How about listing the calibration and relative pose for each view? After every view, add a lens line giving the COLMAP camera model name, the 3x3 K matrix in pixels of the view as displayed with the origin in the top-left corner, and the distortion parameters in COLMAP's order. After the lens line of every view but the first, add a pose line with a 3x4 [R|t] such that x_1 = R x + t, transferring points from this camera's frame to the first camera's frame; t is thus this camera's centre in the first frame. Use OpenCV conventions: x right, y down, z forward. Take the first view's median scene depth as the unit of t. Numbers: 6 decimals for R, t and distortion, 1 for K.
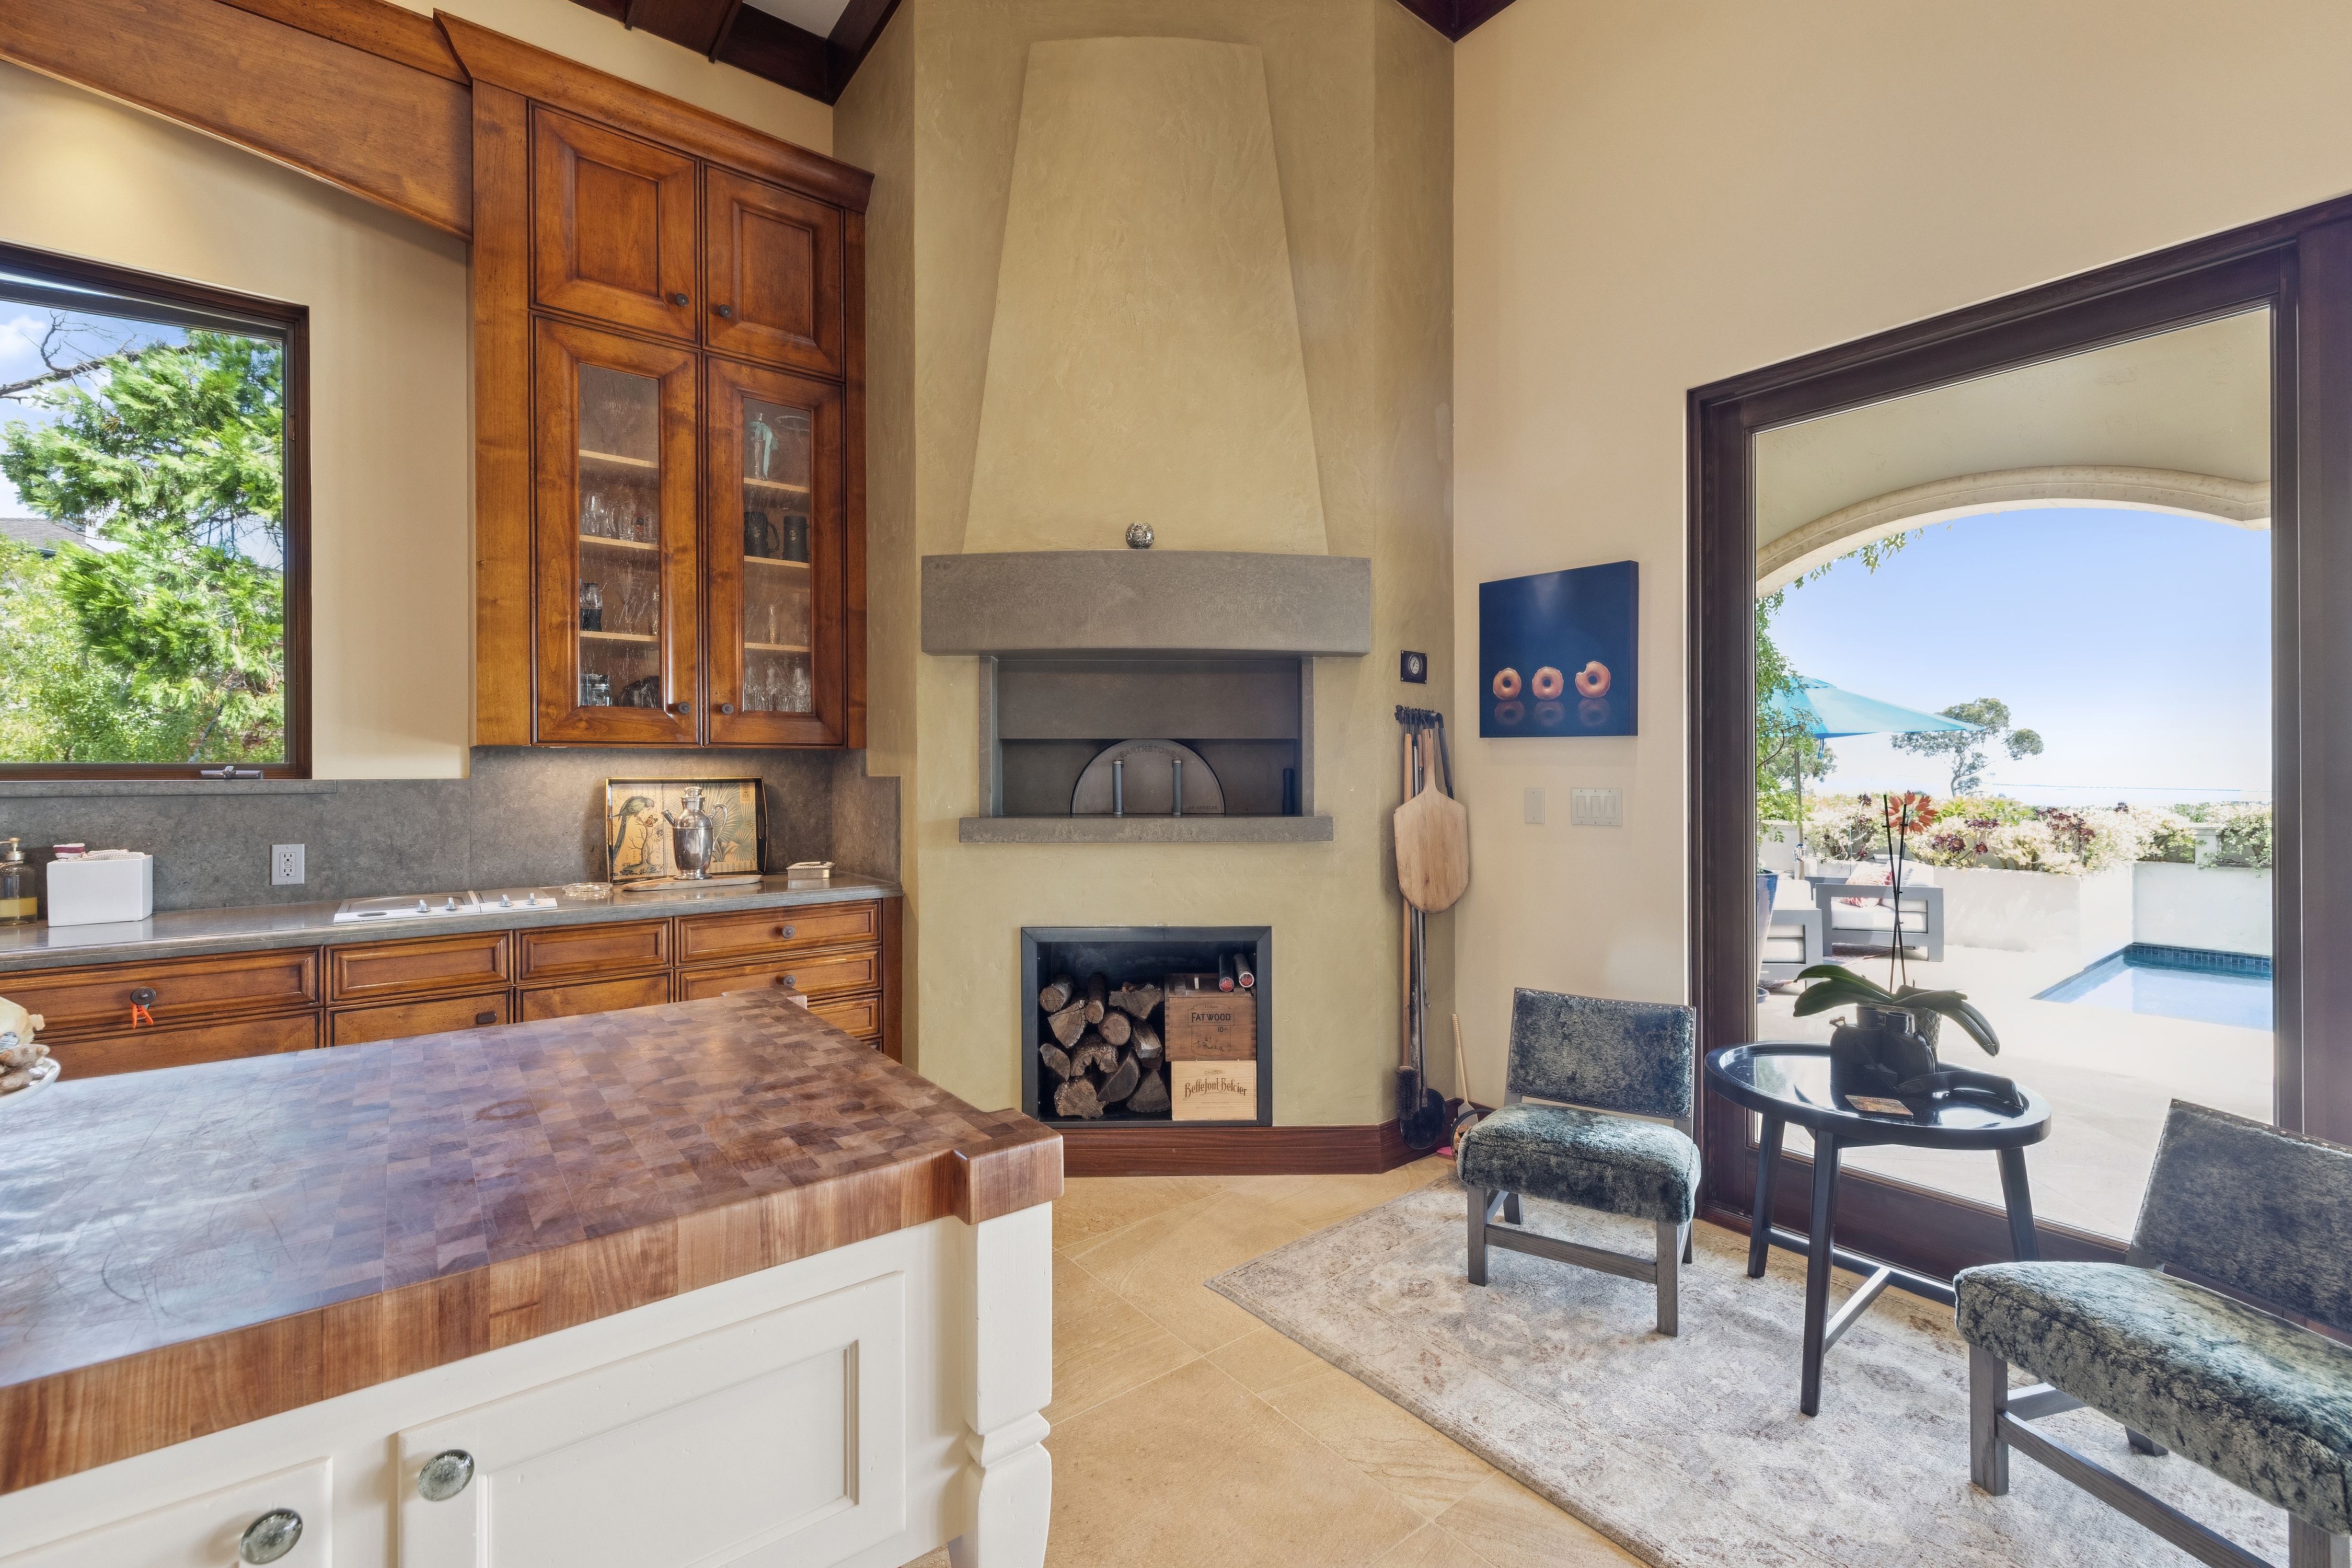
lens RADIAL K [[1003.2, 0, 1174.6], [0, 1003.2, 770.0], [0, 0, 1]] dist [0.001648, 0.000479]
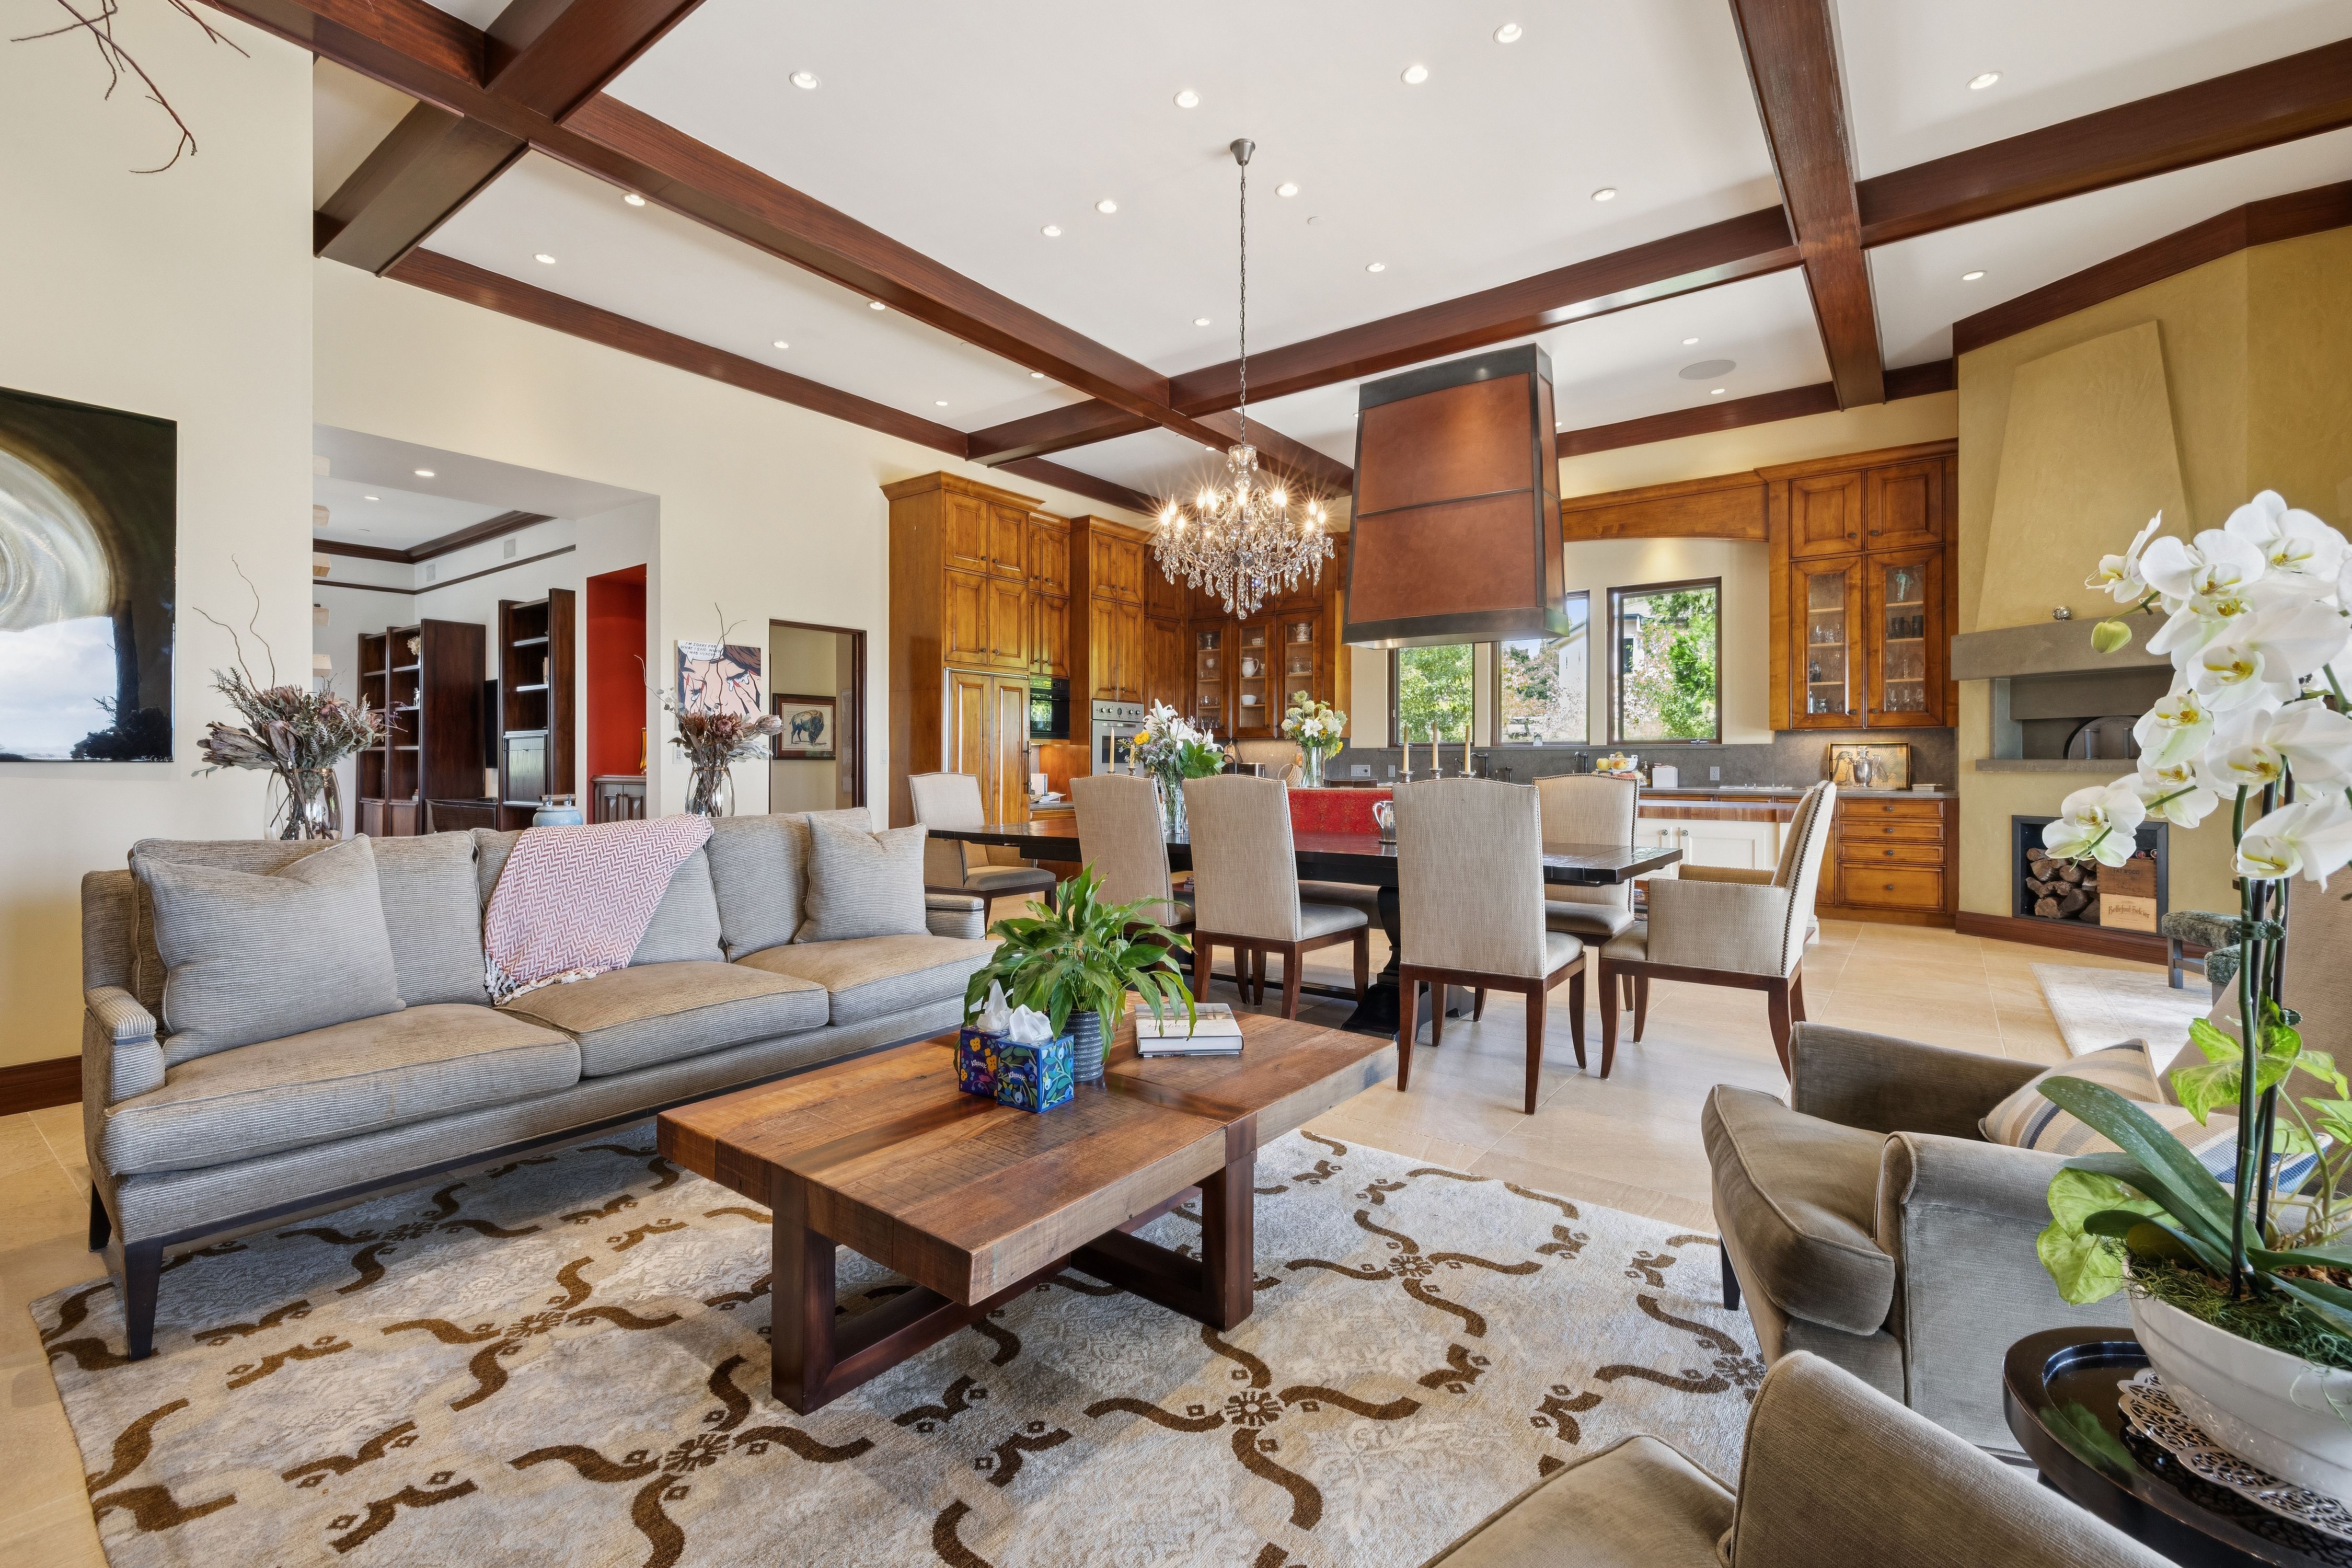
lens RADIAL K [[1016.4, 0, 1167.3], [0, 1016.4, 761.2], [0, 0, 1]] dist [-0.000266, -0.000187]
pose [[0.260445, 0.001555, -0.965487, 1.328593], [-0.000224, 0.999999, 0.001550, 0.047536], [0.965489, -0.000188, 0.260445, -1.111464]]
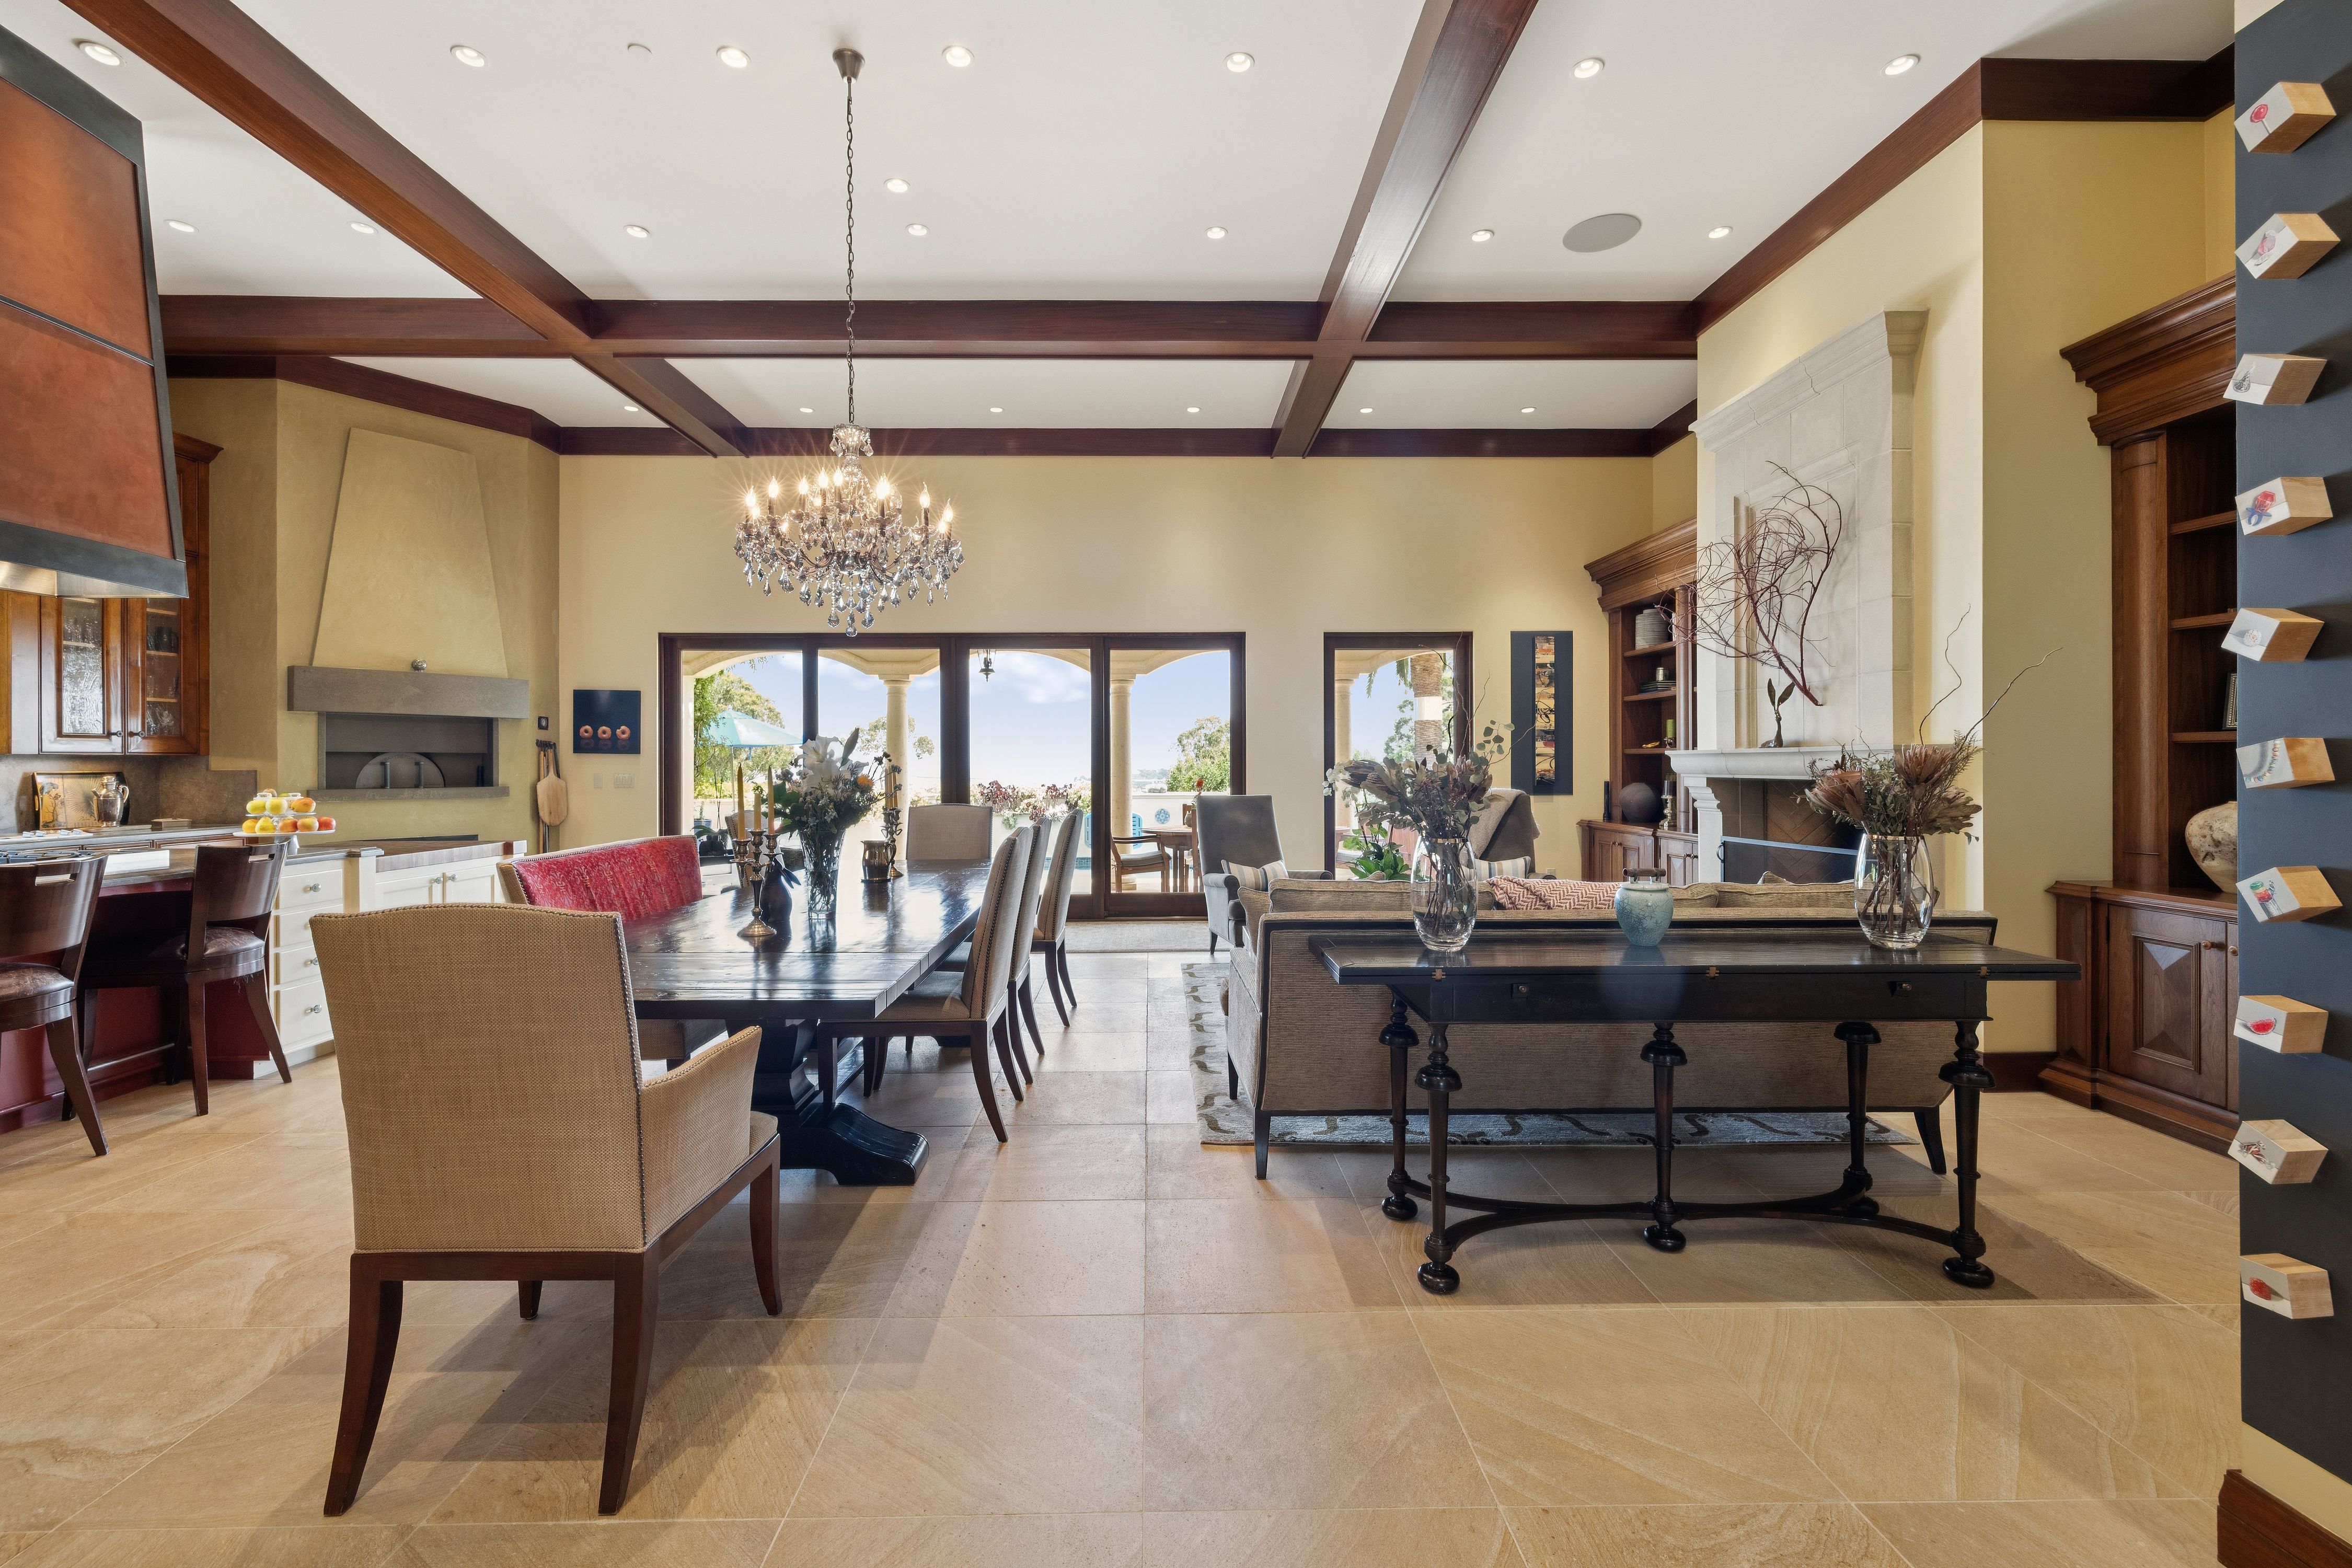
lens RADIAL K [[999.1, 0, 1163.8], [0, 999.1, 761.7], [0, 0, 1]] dist [0.000327, -0.000085]
pose [[0.602686, 0.002989, 0.797973, -0.781361], [0.000547, 0.999991, -0.004159, -0.001042], [-0.797978, 0.002943, 0.602679, -1.632171]]
